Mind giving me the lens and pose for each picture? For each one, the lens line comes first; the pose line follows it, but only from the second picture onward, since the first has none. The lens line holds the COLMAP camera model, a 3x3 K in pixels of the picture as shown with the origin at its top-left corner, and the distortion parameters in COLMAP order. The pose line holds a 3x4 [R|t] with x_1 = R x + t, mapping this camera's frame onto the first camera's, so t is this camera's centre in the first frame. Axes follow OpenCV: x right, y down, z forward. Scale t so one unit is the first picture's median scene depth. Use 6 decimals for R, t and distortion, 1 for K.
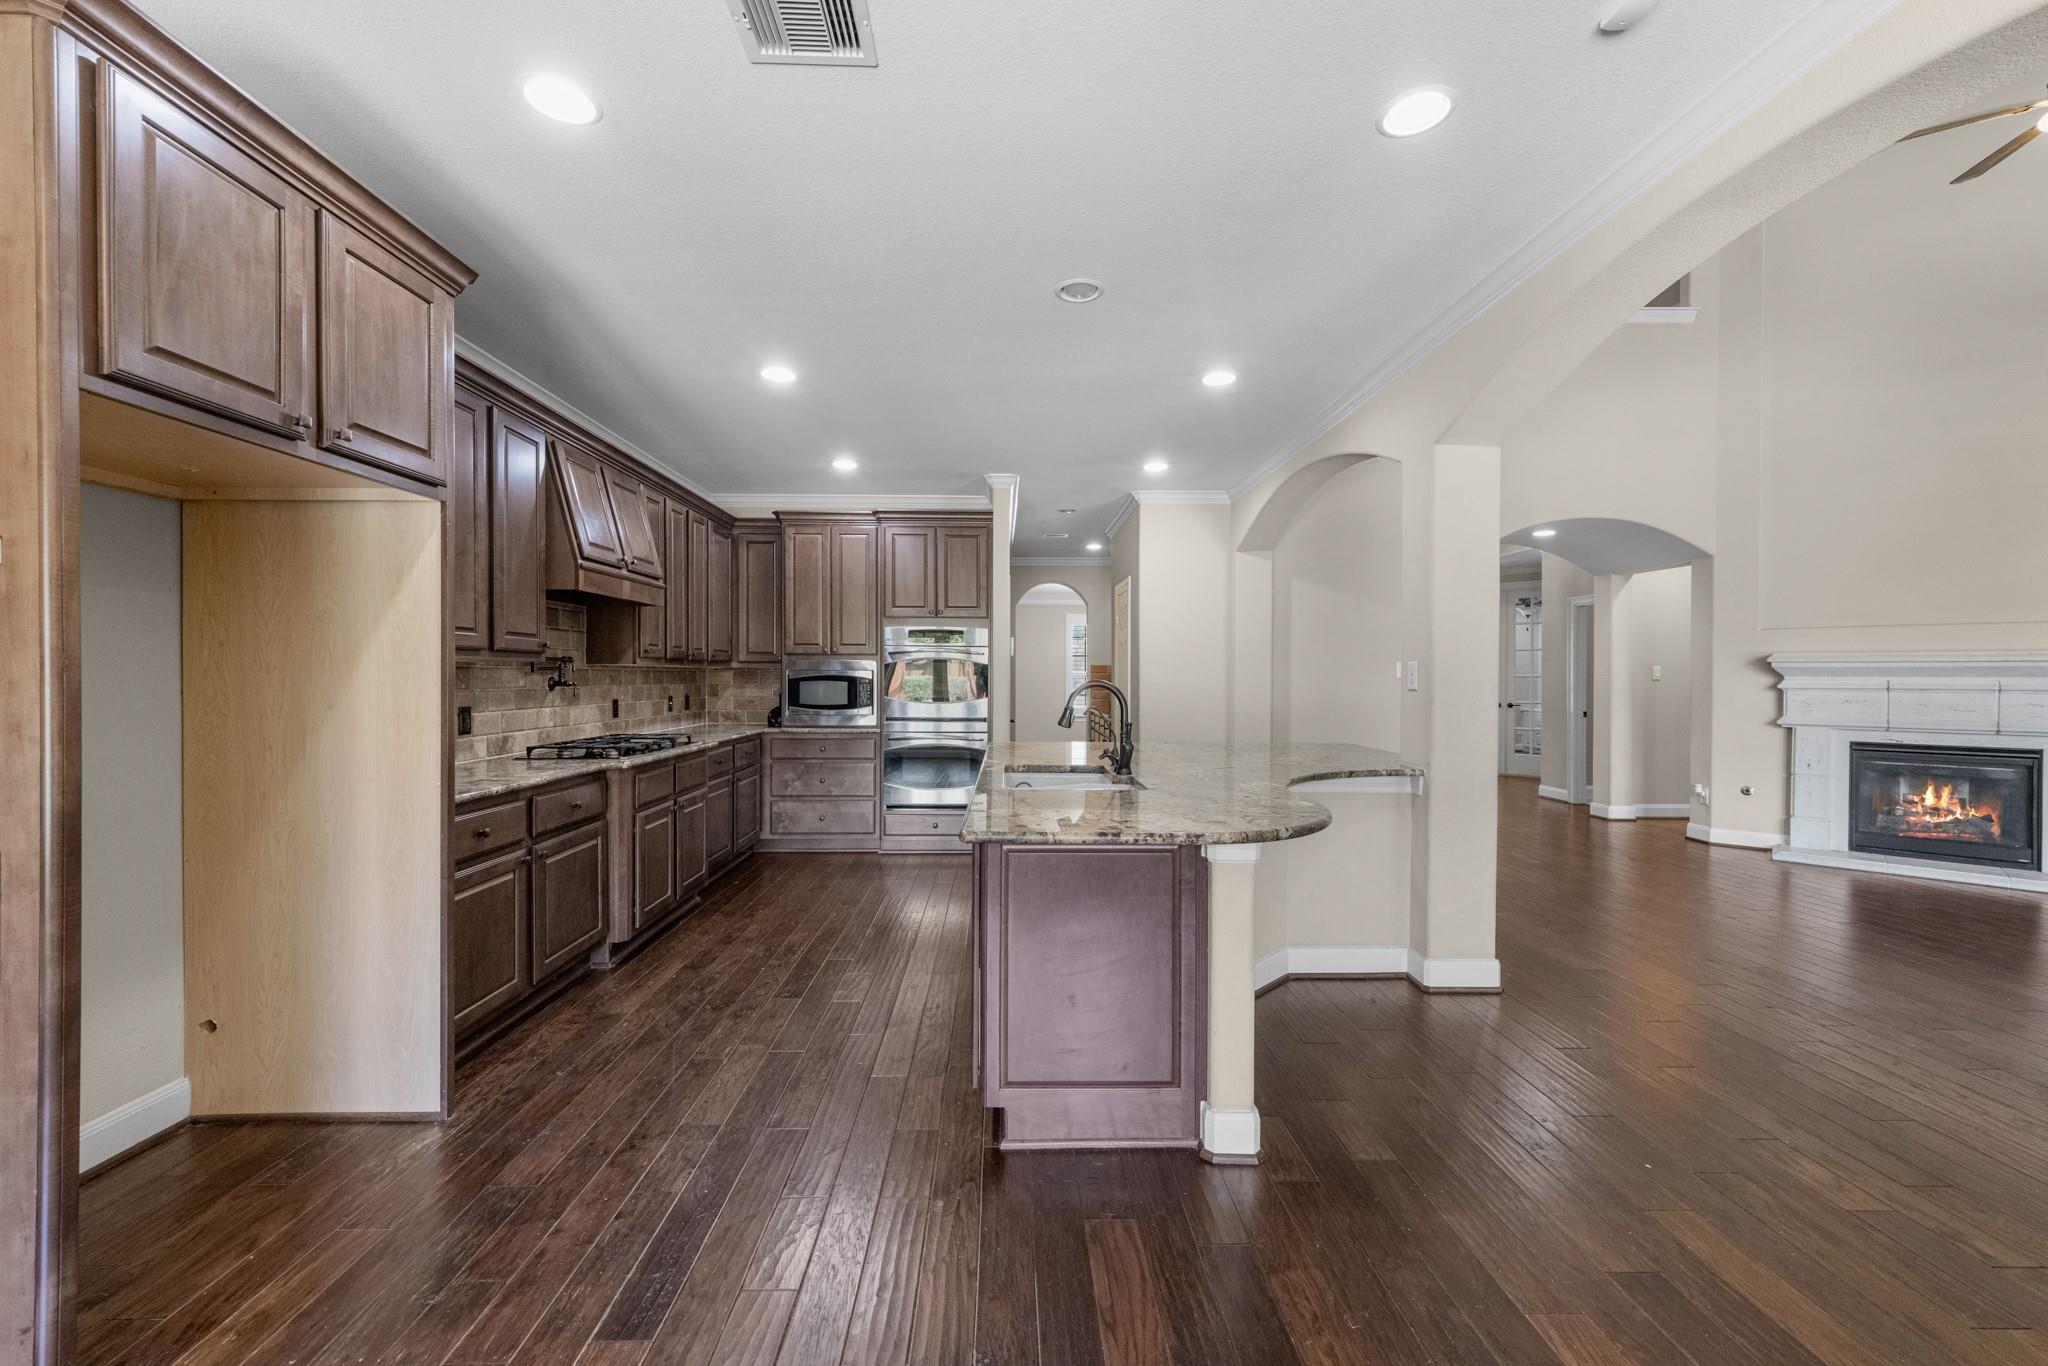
lens RADIAL K [[823.4, 0, 1008.7], [0, 823.4, 682.8], [0, 0, 1]] dist [0.010683, 0.000177]
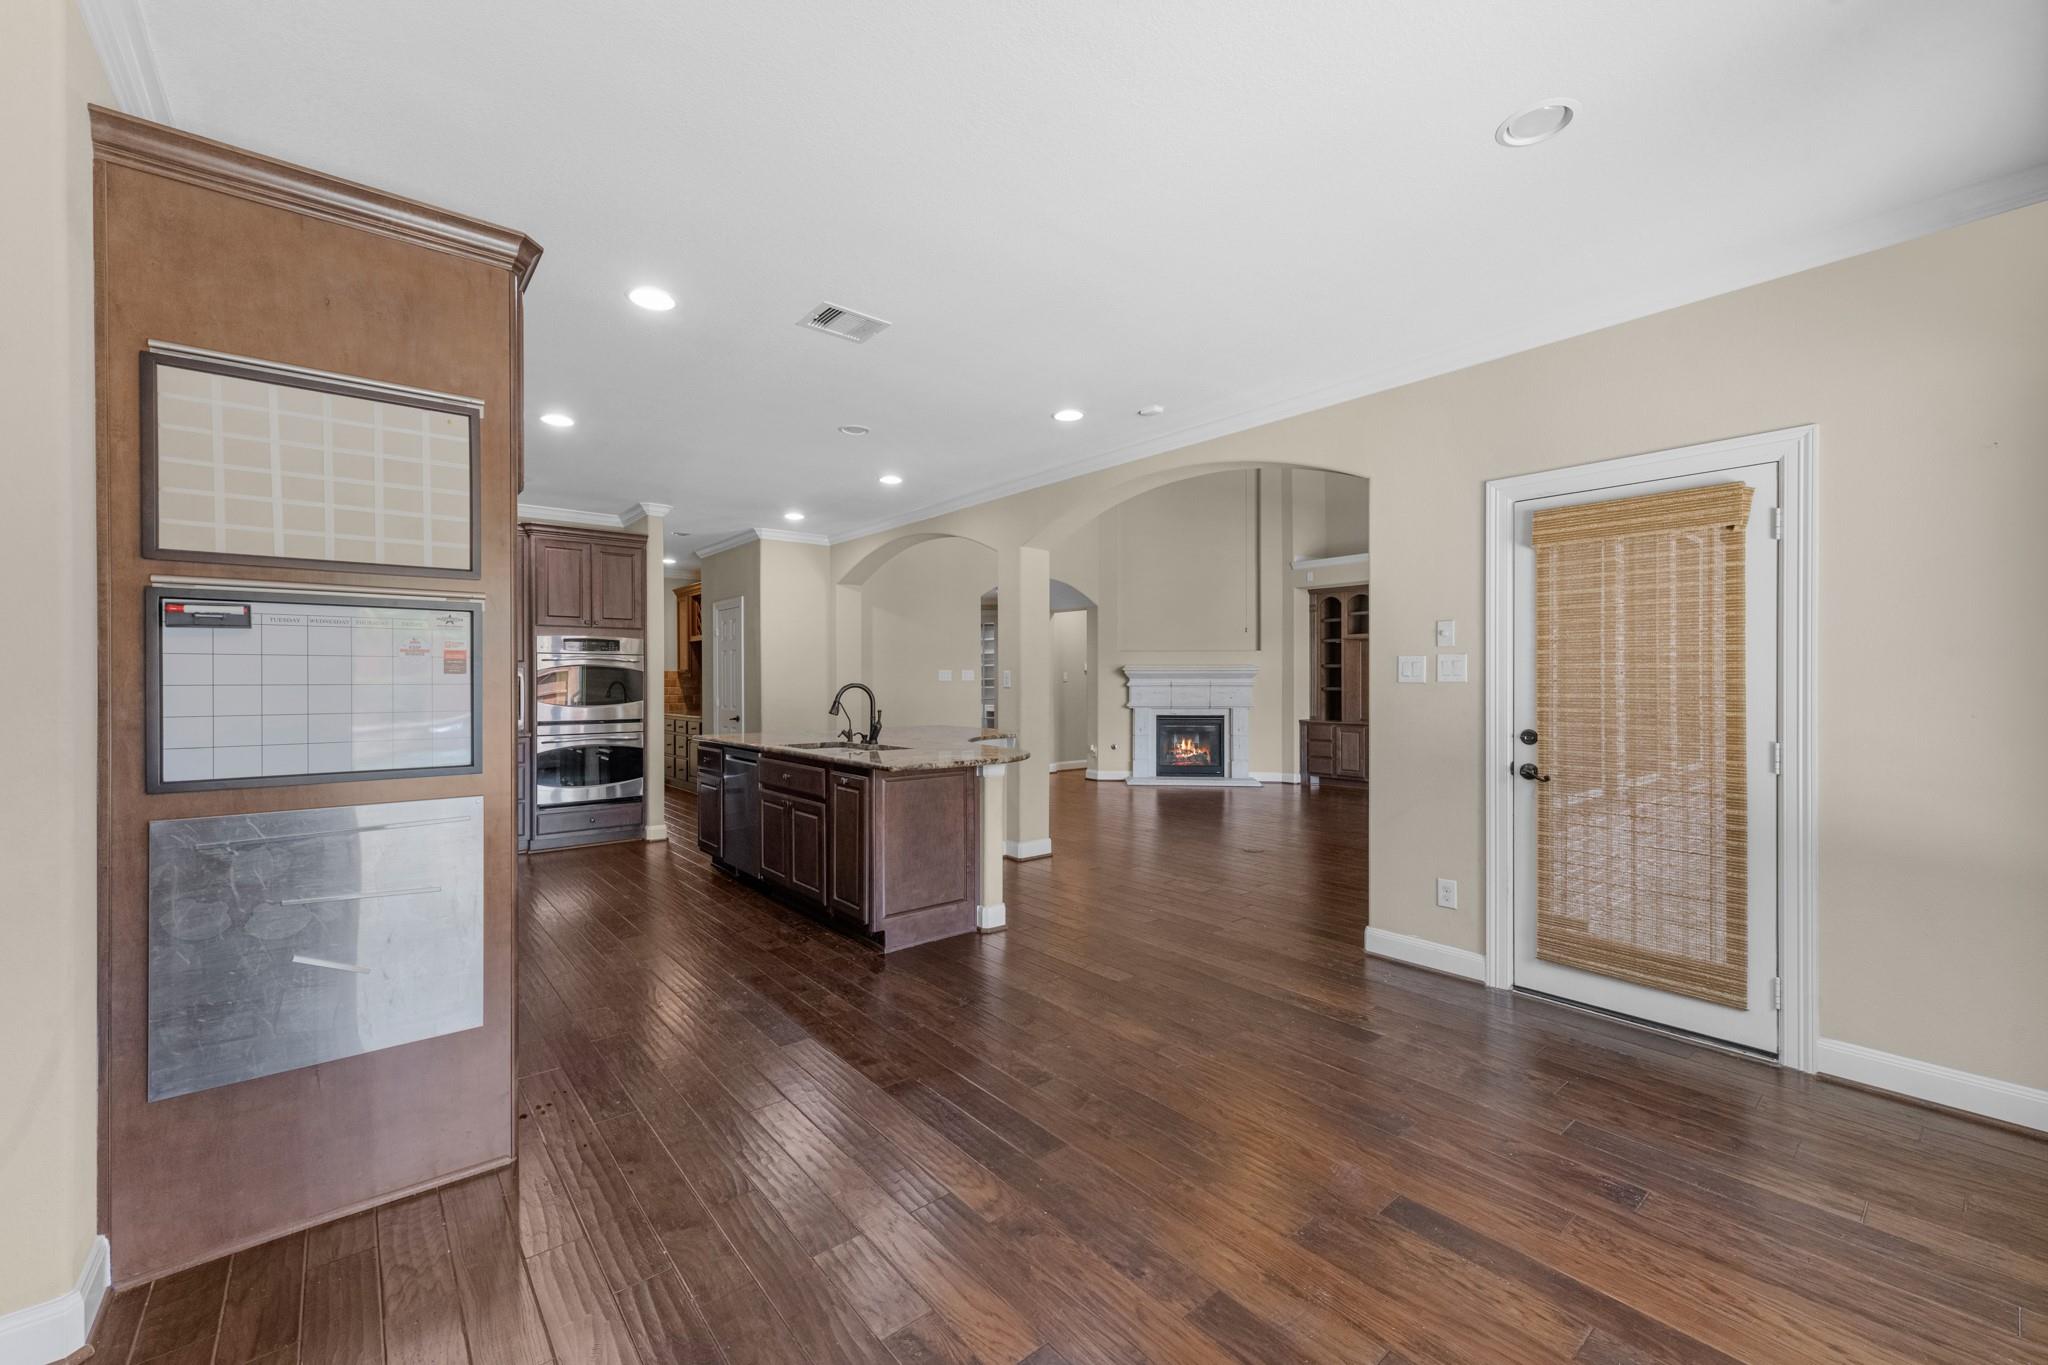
lens RADIAL K [[823.4, 0, 1022.3], [0, 823.4, 683.3], [0, 0, 1]] dist [0.010683, 0.000177]
pose [[0.779724, -0.007601, 0.626077, -0.335149], [0.010886, 0.999940, -0.001418, 0.001673], [-0.626029, 0.007921, 0.779760, -0.206819]]
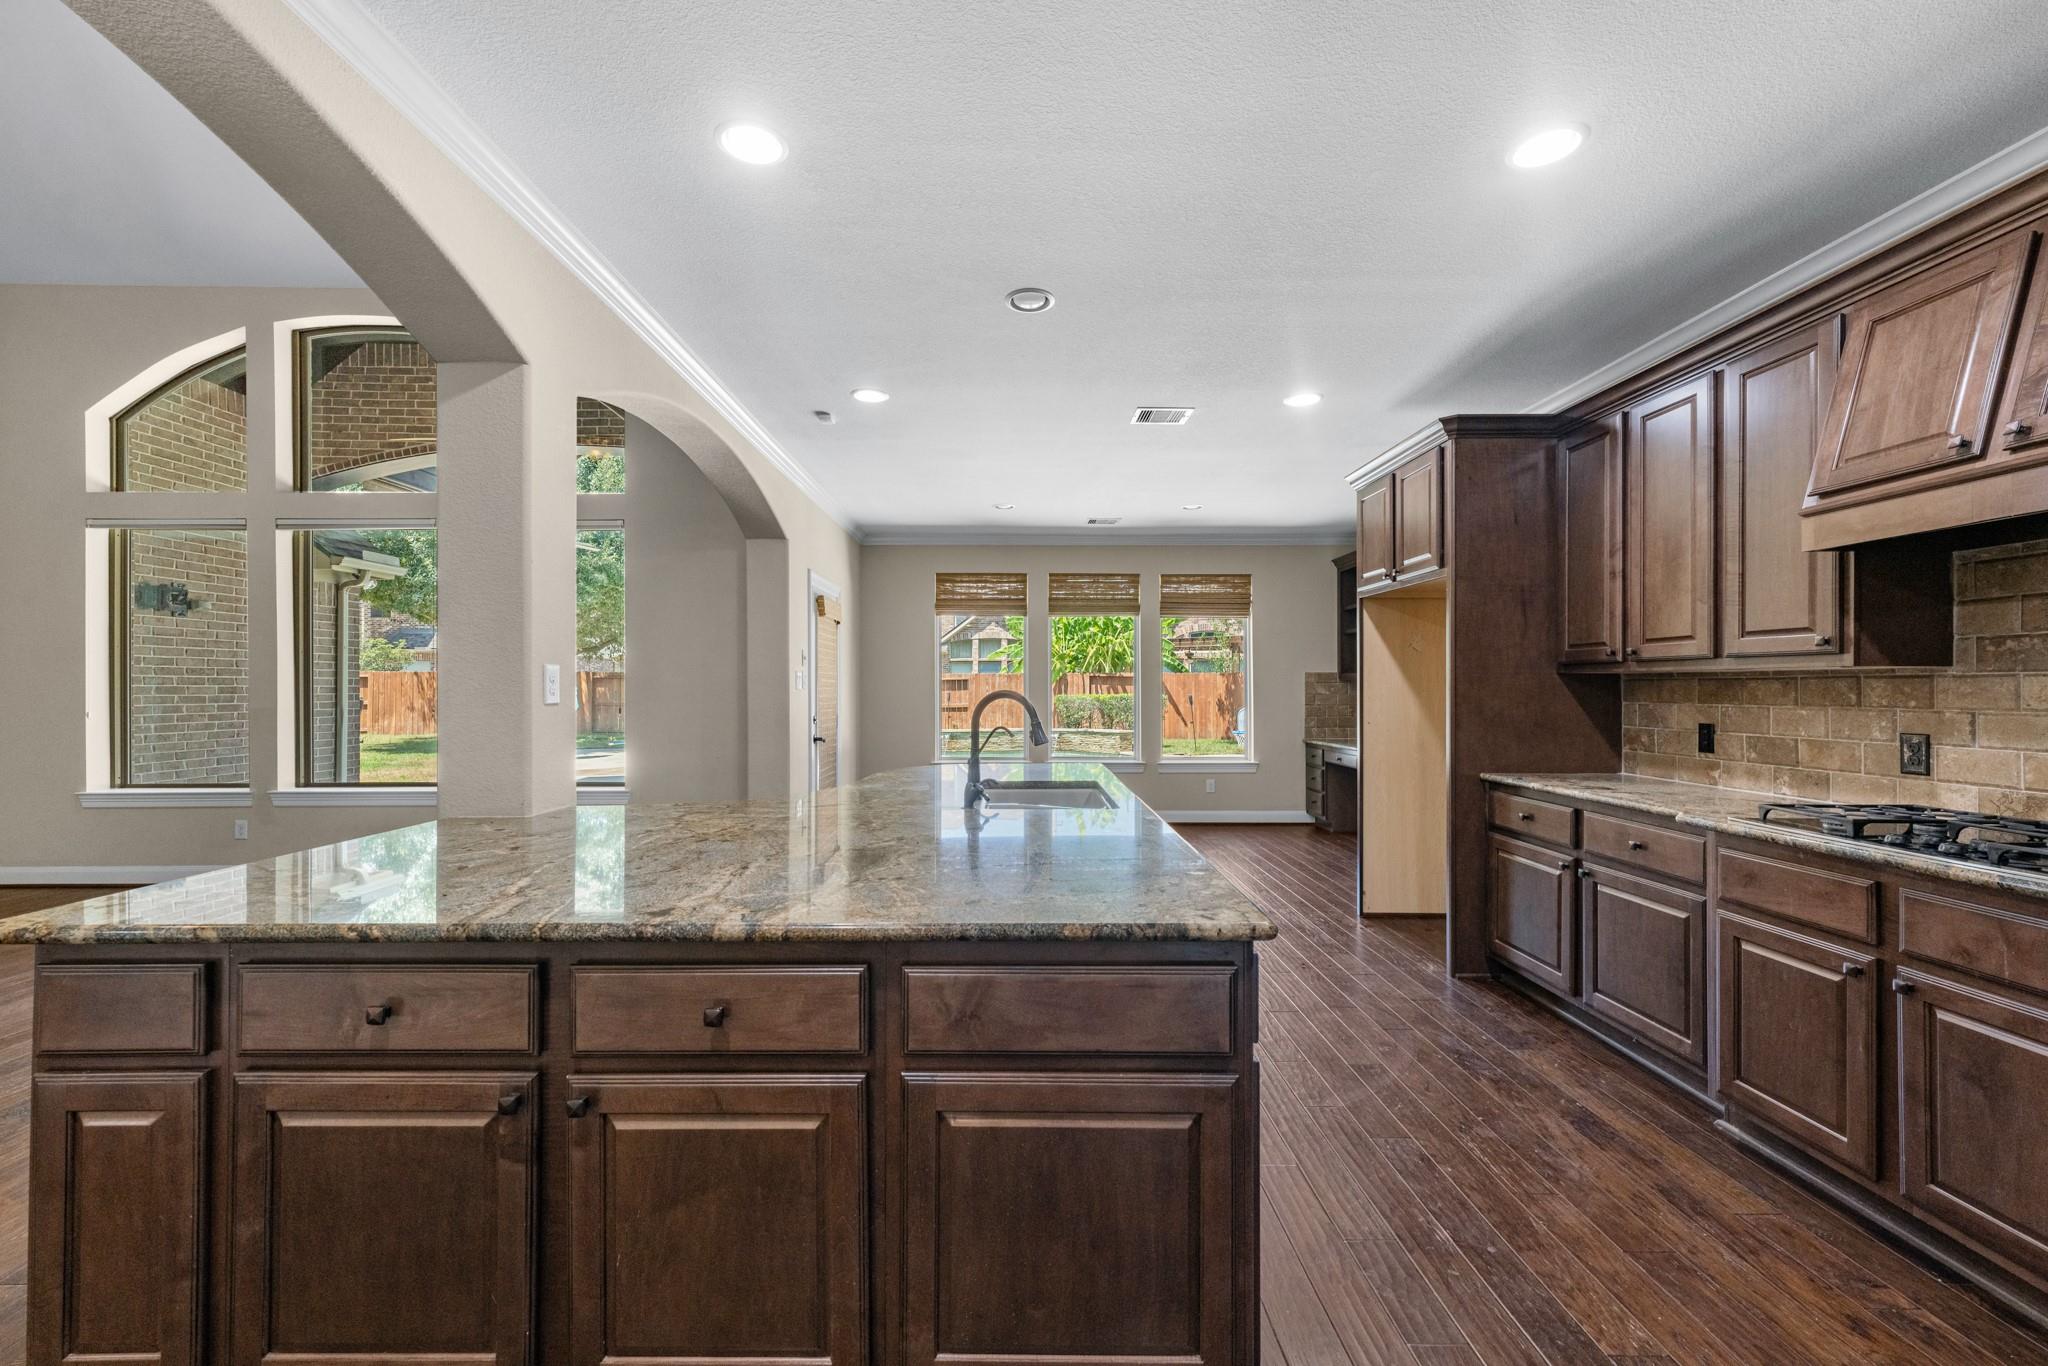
lens RADIAL K [[823.4, 0, 982.6], [0, 823.4, 689.3], [0, 0, 1]] dist [0.010683, 0.000177]
pose [[-0.999017, -0.003598, 0.044185, 0.050984], [-0.003132, 0.999939, 0.010616, -0.007920], [-0.044220, 0.010467, -0.998967, 1.052599]]
